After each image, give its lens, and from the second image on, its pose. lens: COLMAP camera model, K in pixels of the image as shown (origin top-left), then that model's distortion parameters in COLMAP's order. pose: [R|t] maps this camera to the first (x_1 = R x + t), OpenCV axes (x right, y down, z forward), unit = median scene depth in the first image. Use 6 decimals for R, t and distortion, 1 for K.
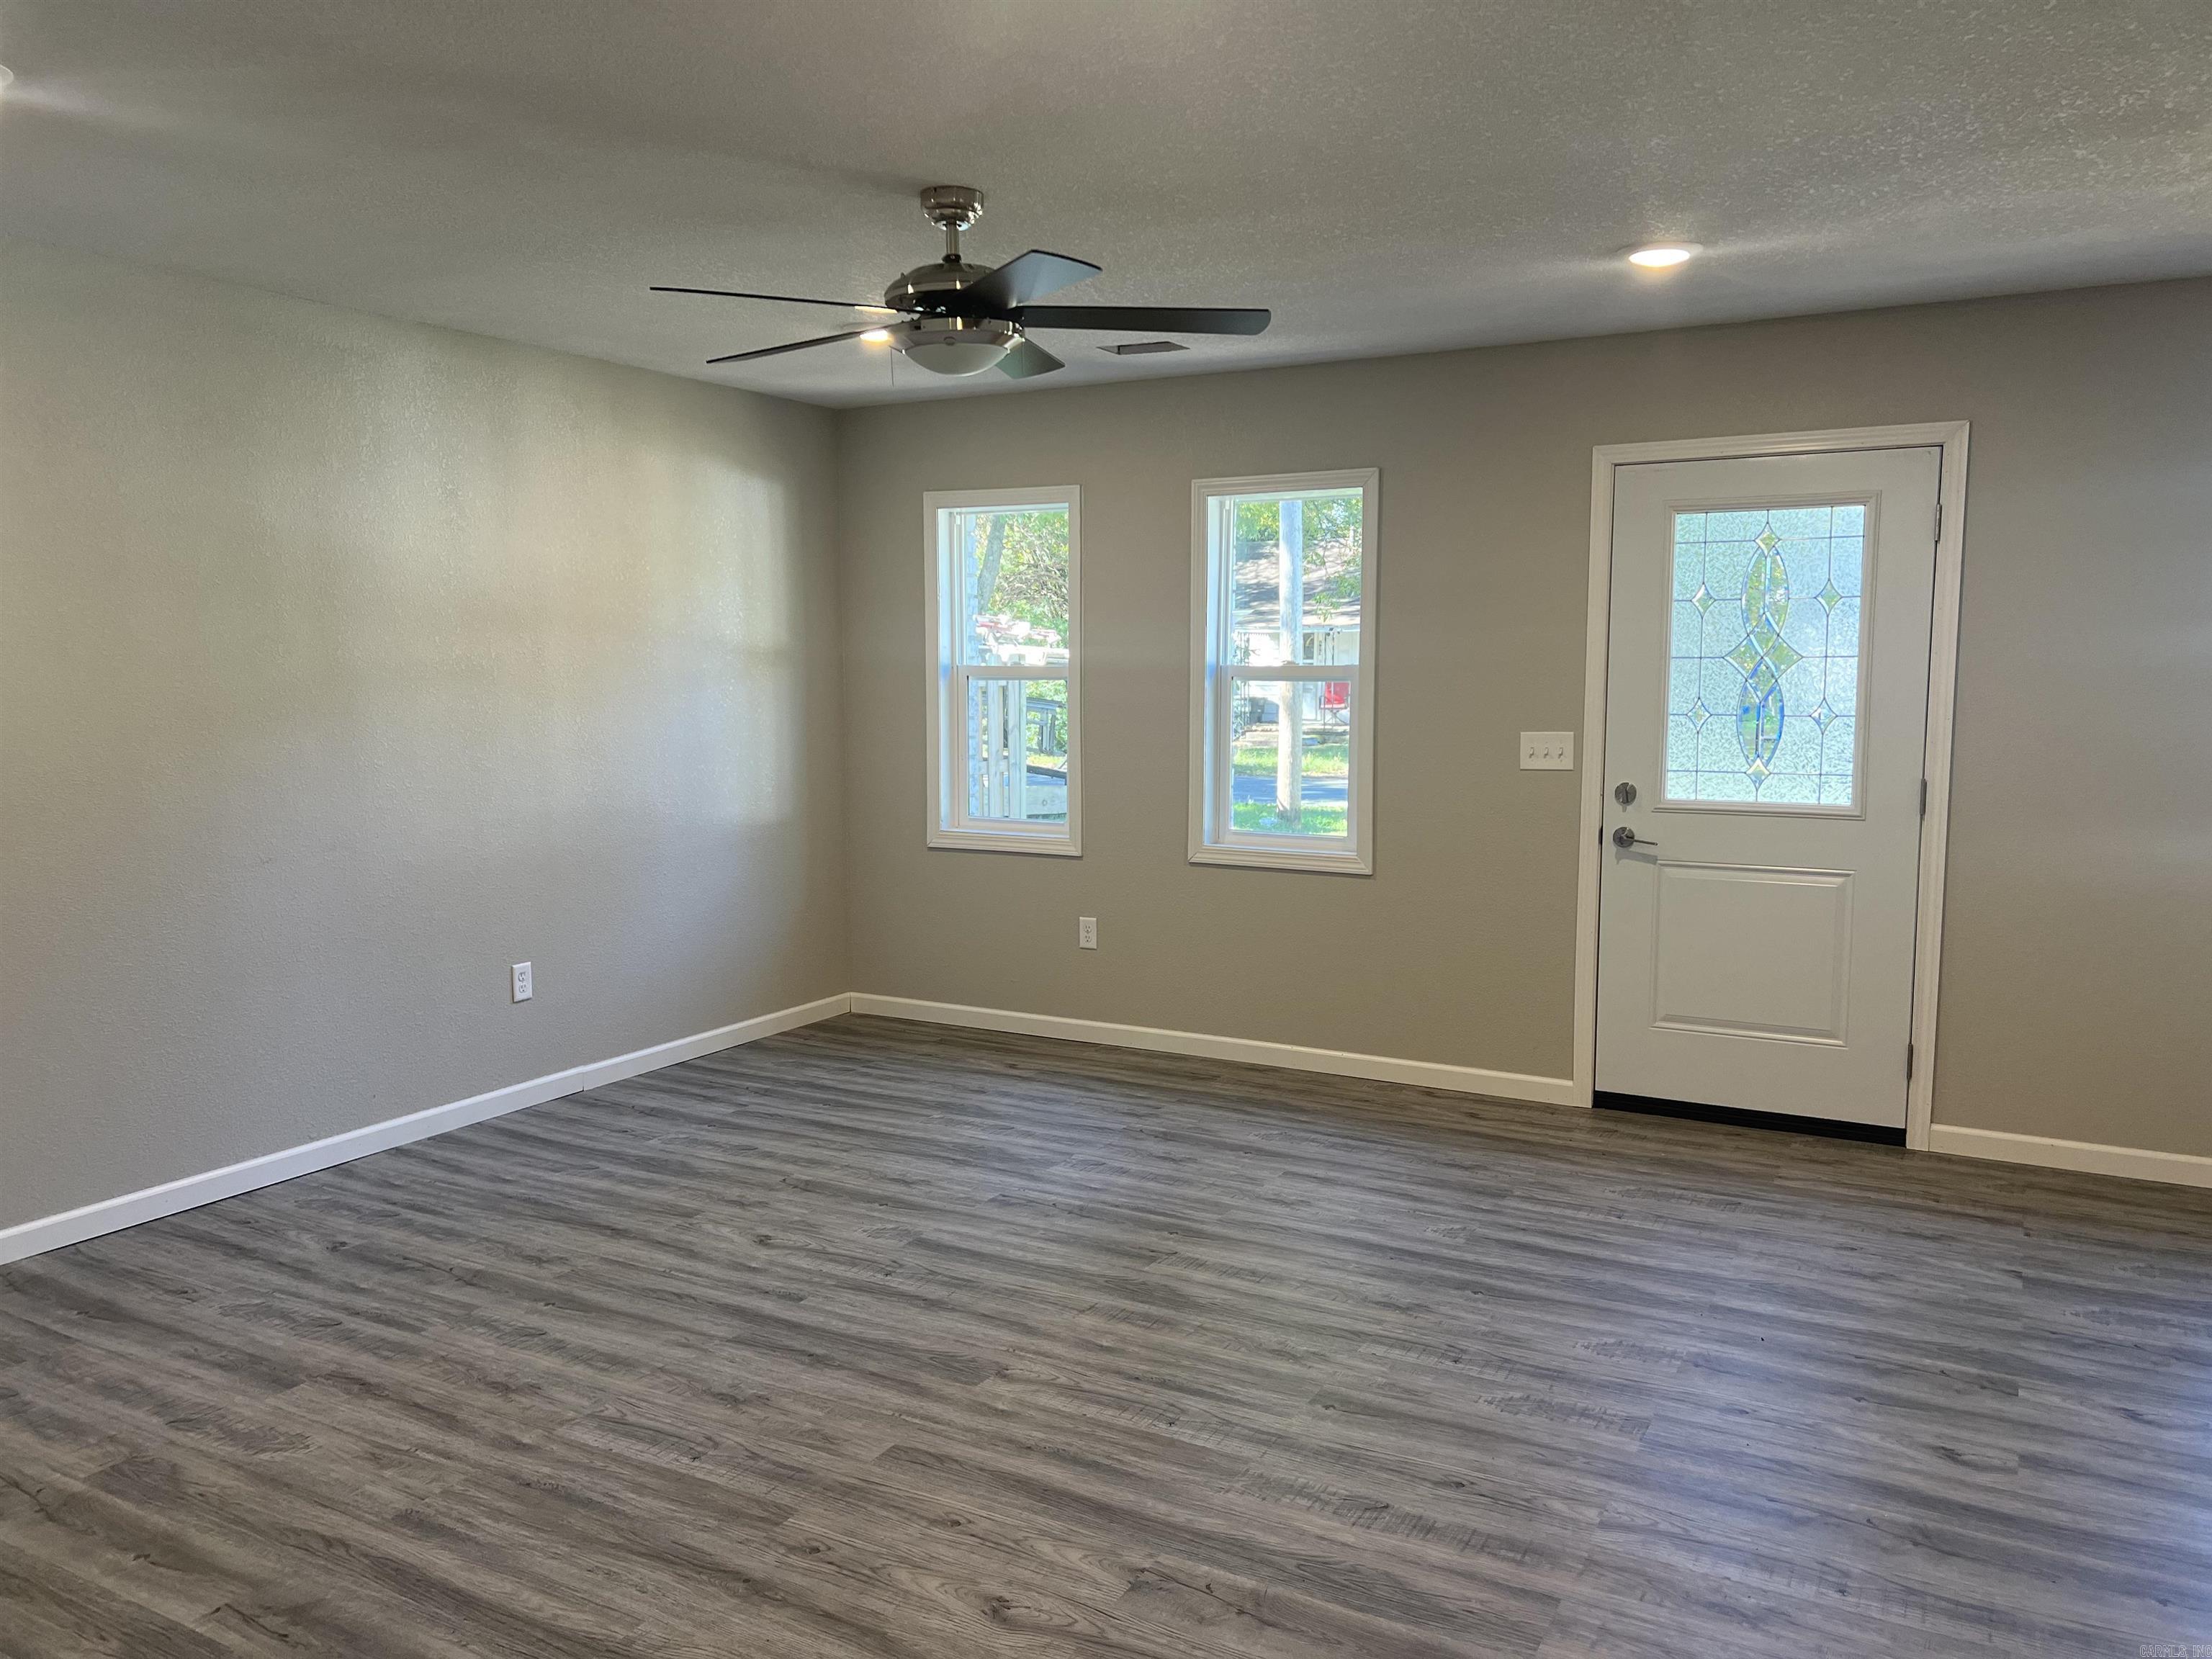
lens RADIAL K [[1658.4, 0, 1101.2], [0, 1658.4, 825.5], [0, 0, 1]] dist [0.062785, -0.065991]
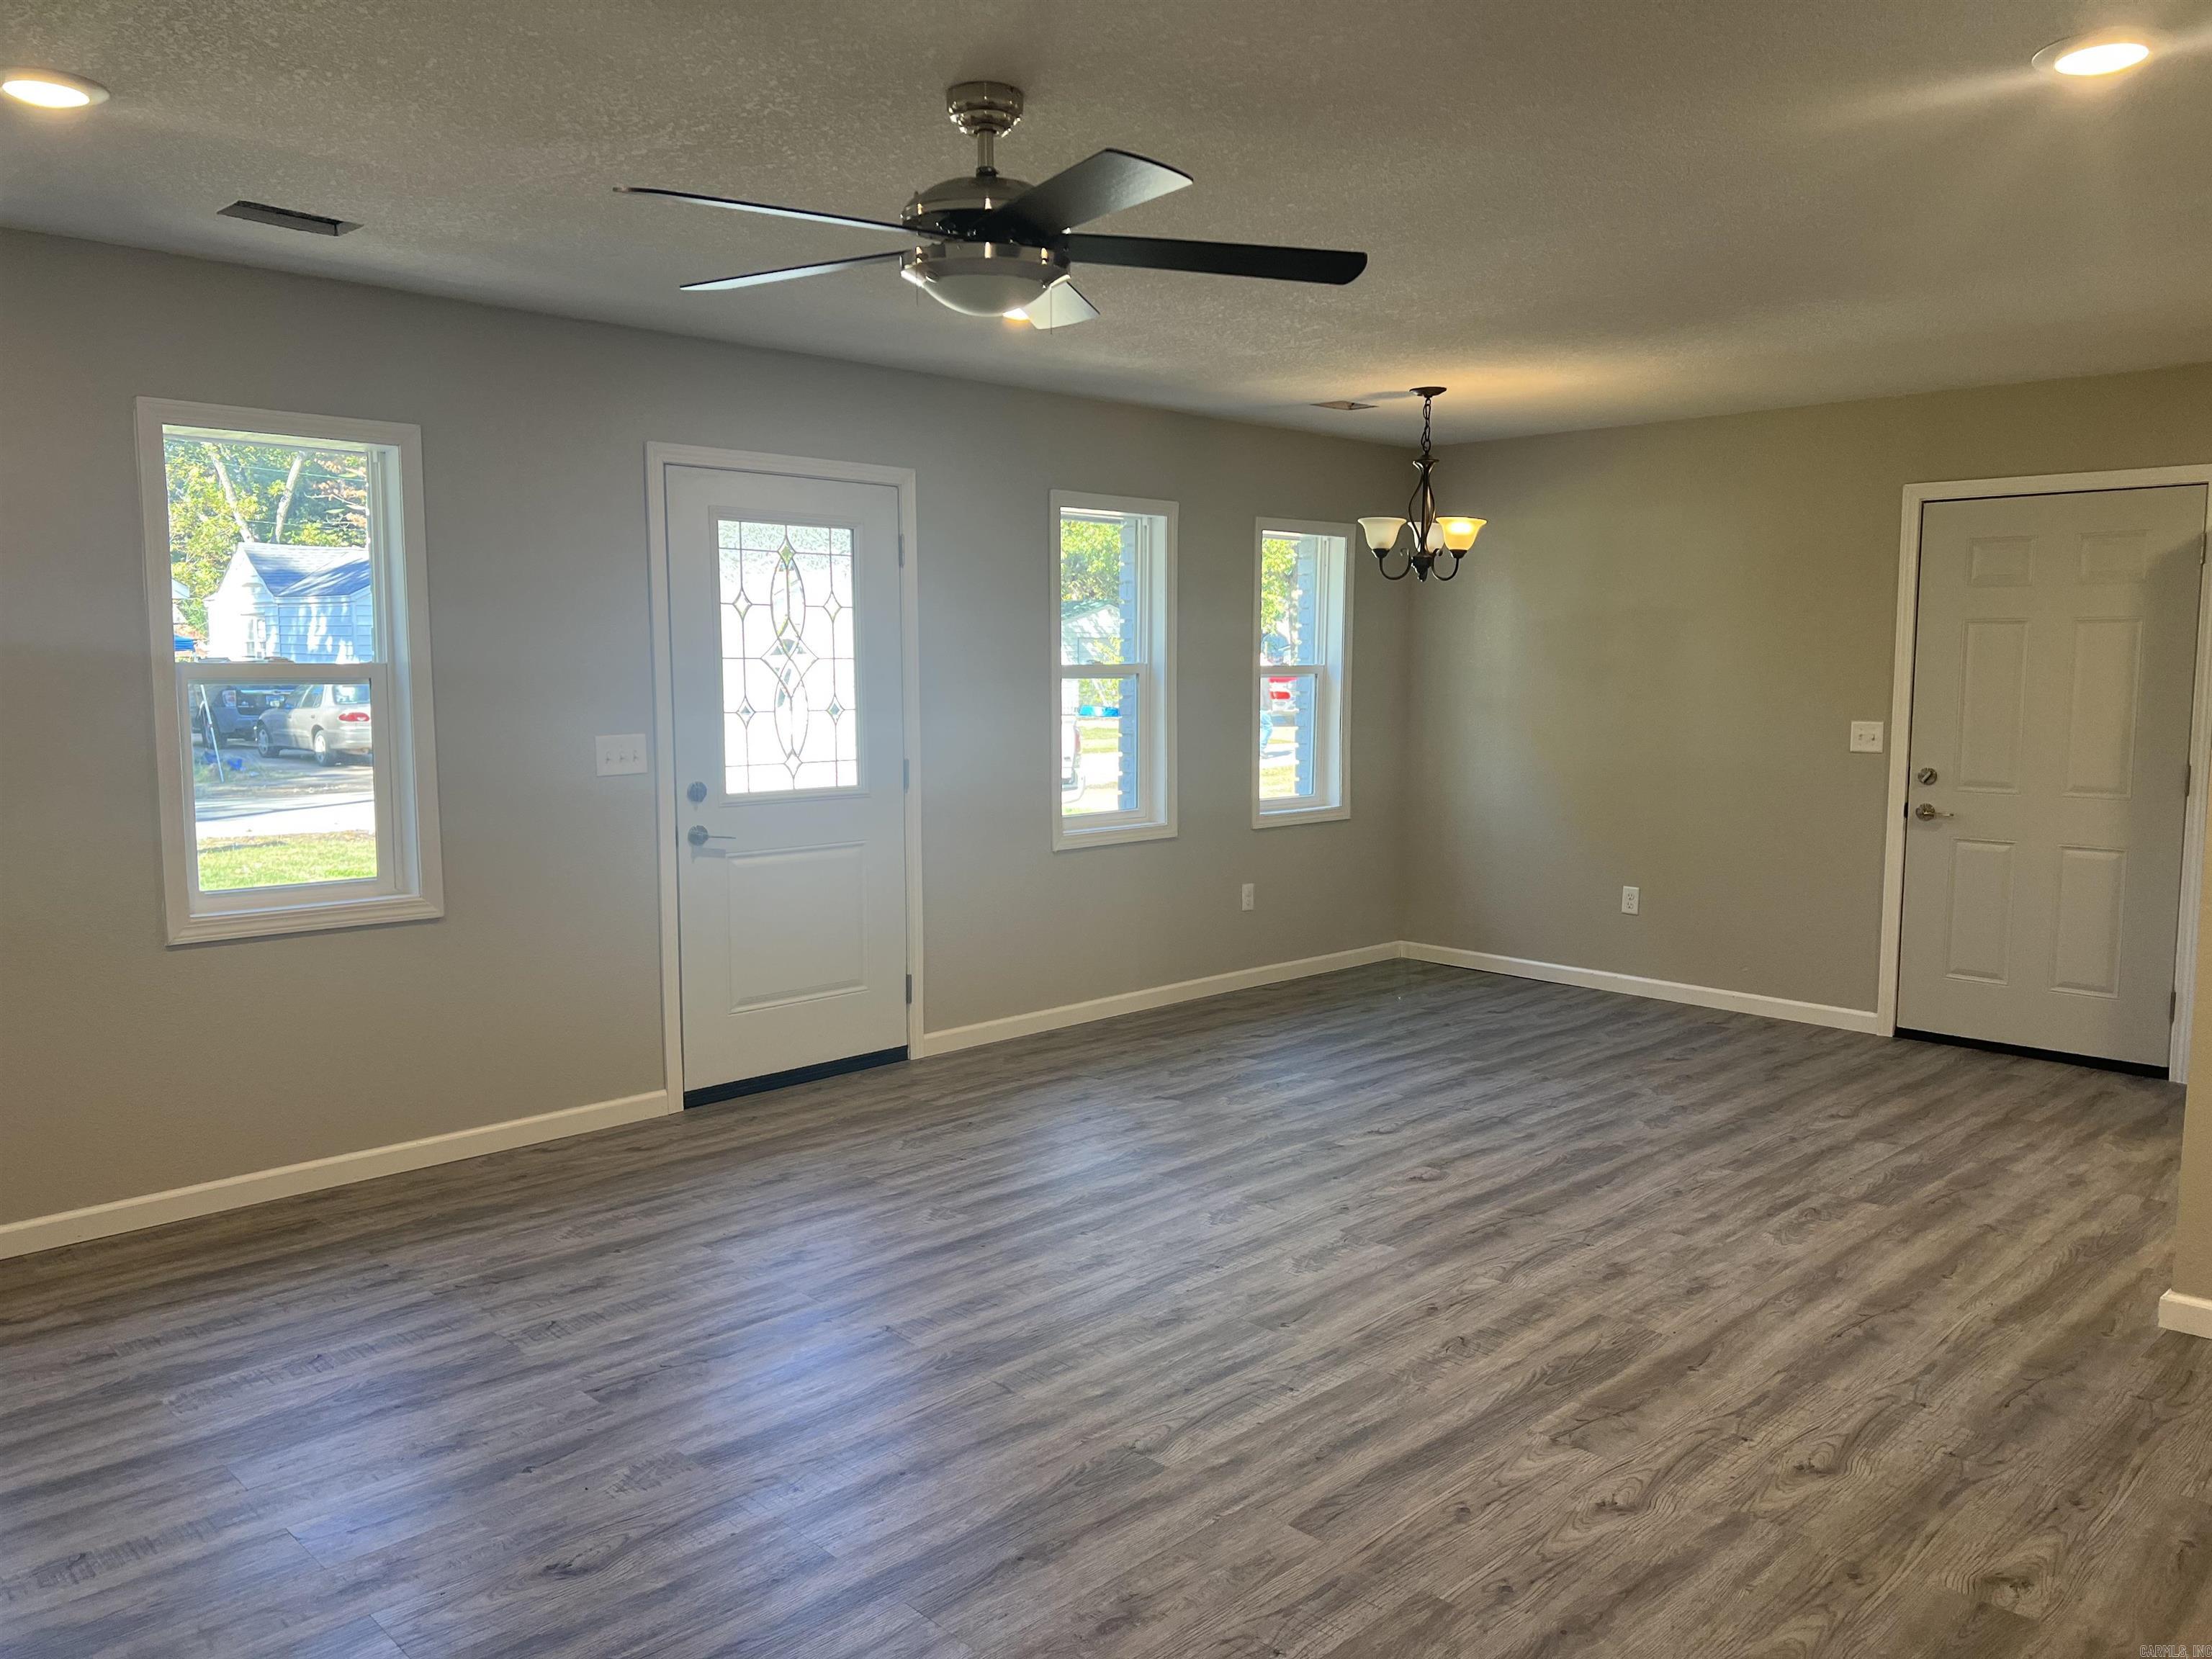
lens RADIAL K [[1658.4, 0, 1101.2], [0, 1658.4, 825.5], [0, 0, 1]] dist [0.062785, -0.065991]
pose [[0.280931, -0.098806, 0.954628, -0.646798], [0.095169, 0.992652, 0.074735, -0.056774], [-0.954998, 0.069856, 0.288270, 0.529200]]
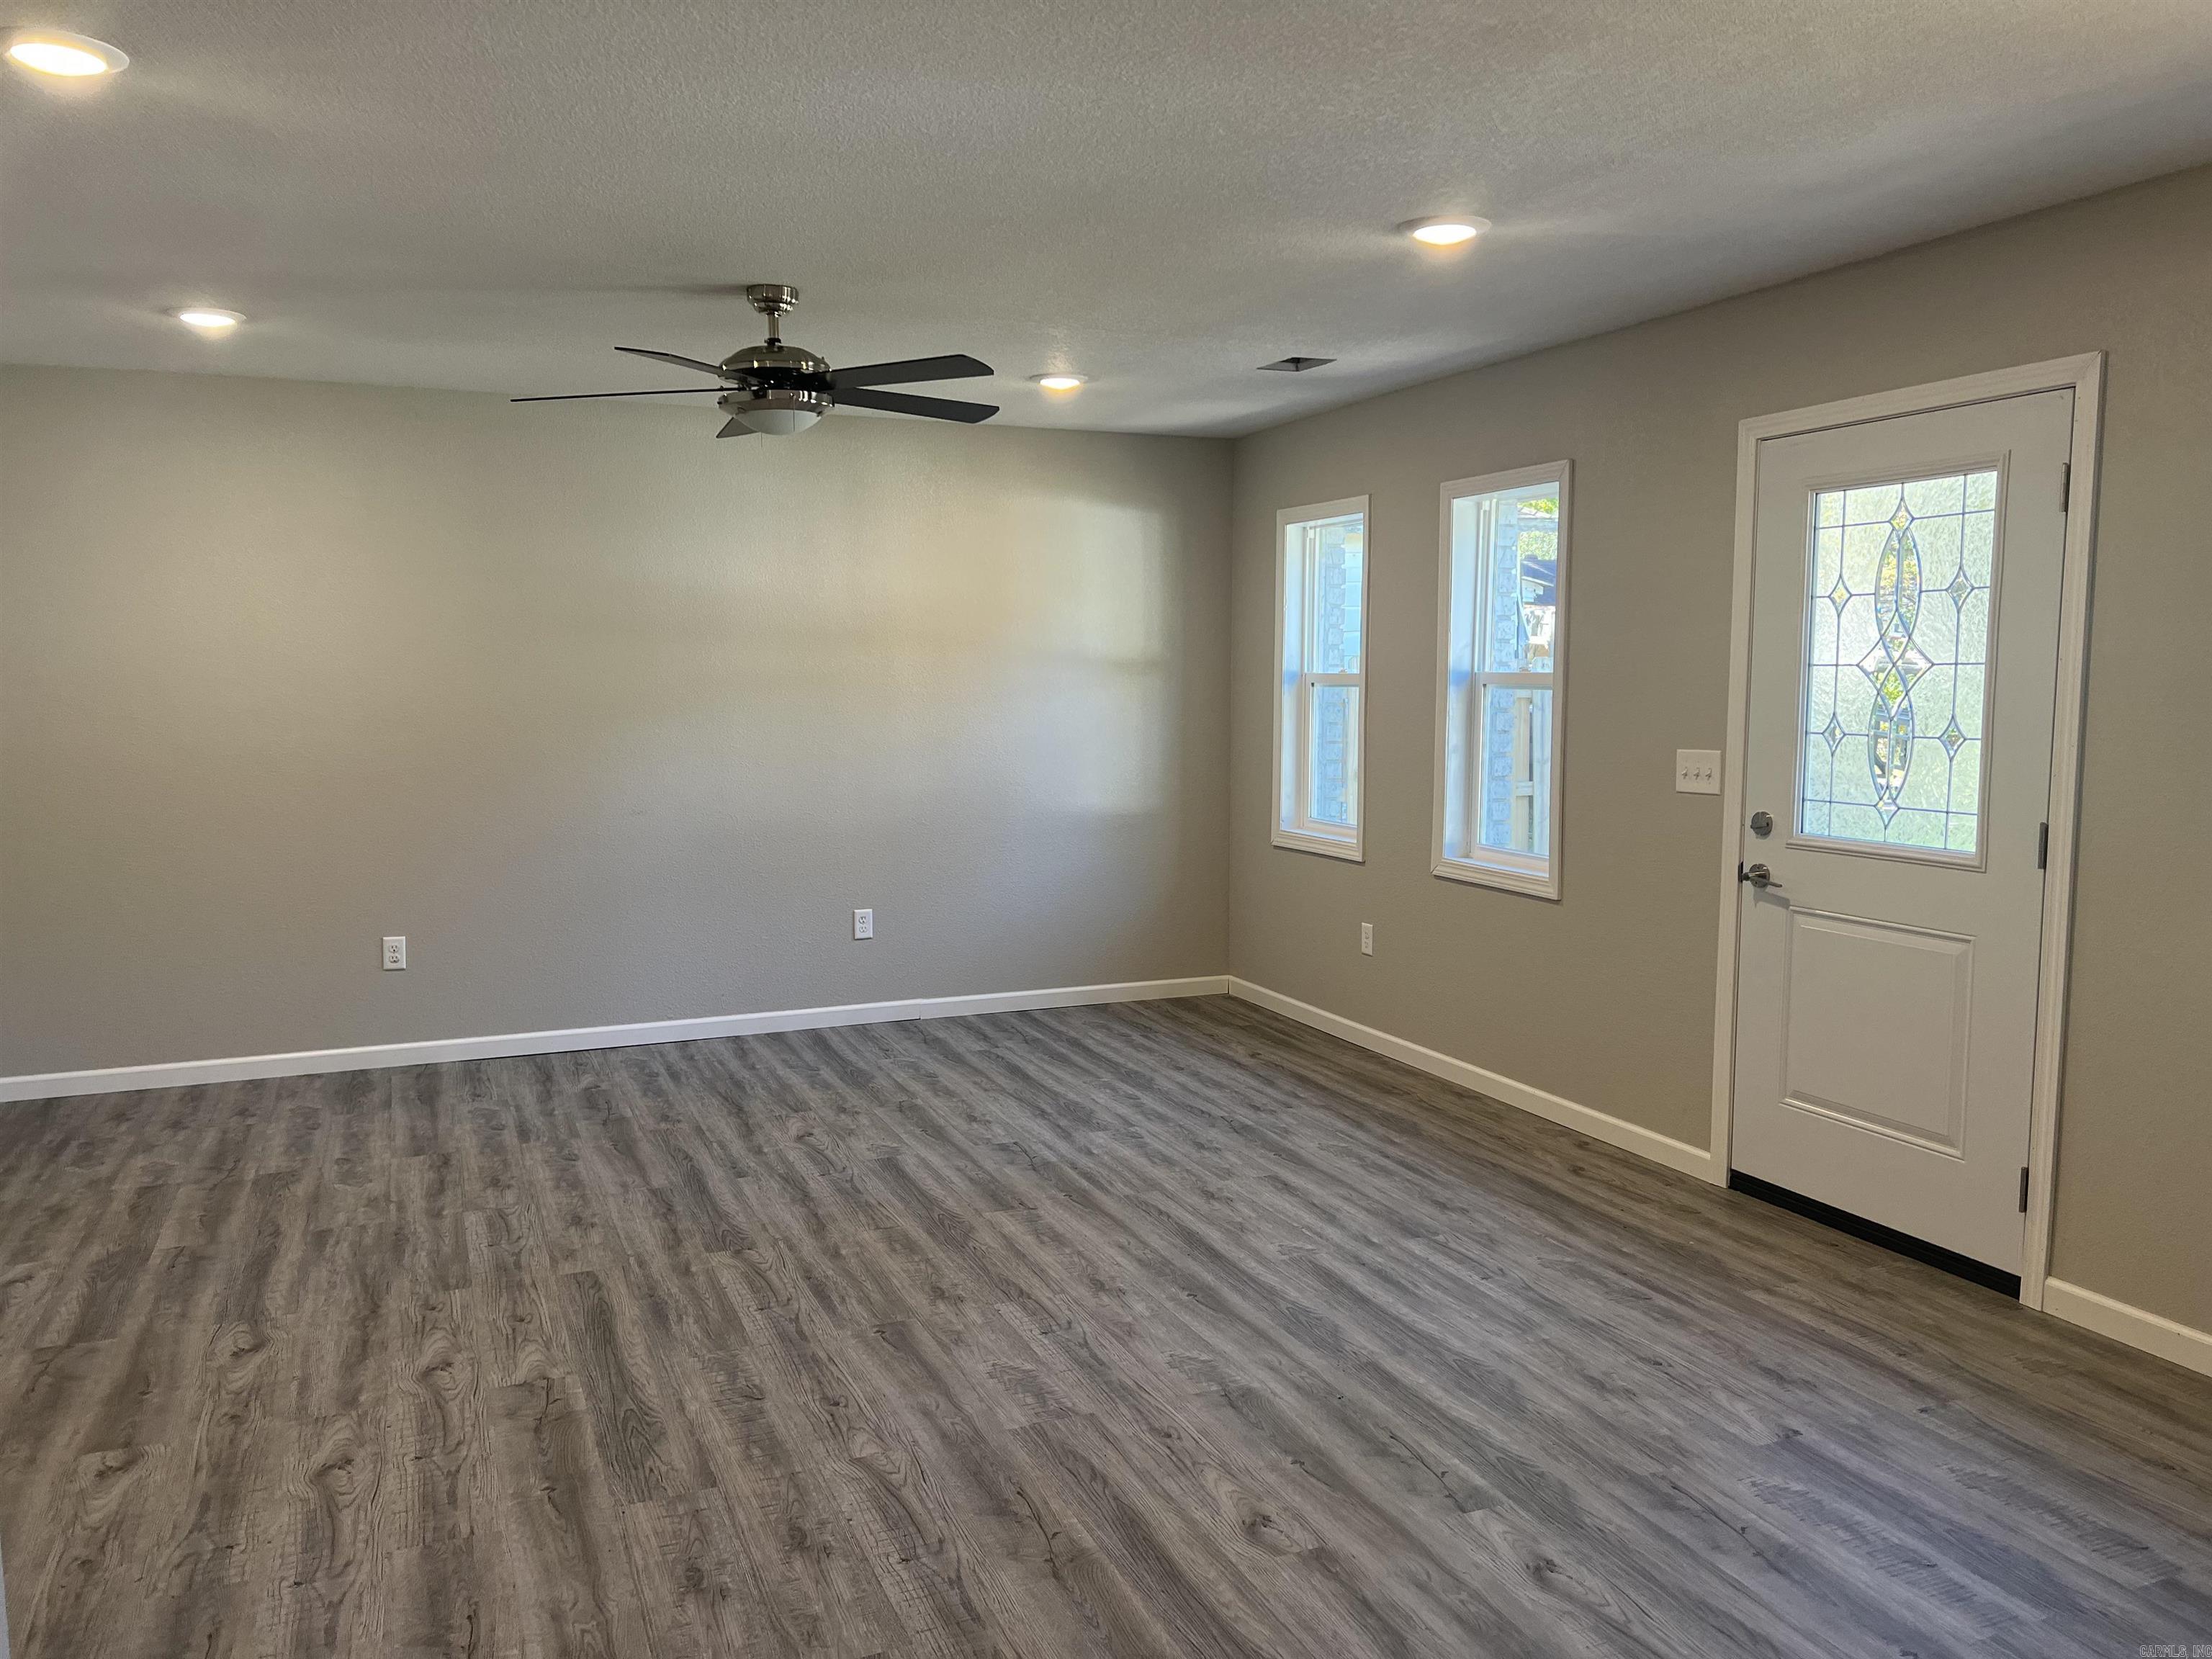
lens RADIAL K [[1658.4, 0, 1101.2], [0, 1658.4, 825.5], [0, 0, 1]] dist [0.062785, -0.065991]
pose [[0.788830, 0.057122, -0.611951, 0.634177], [-0.059909, 0.998077, 0.015938, -0.013473], [0.611684, 0.024089, 0.790735, 0.133094]]
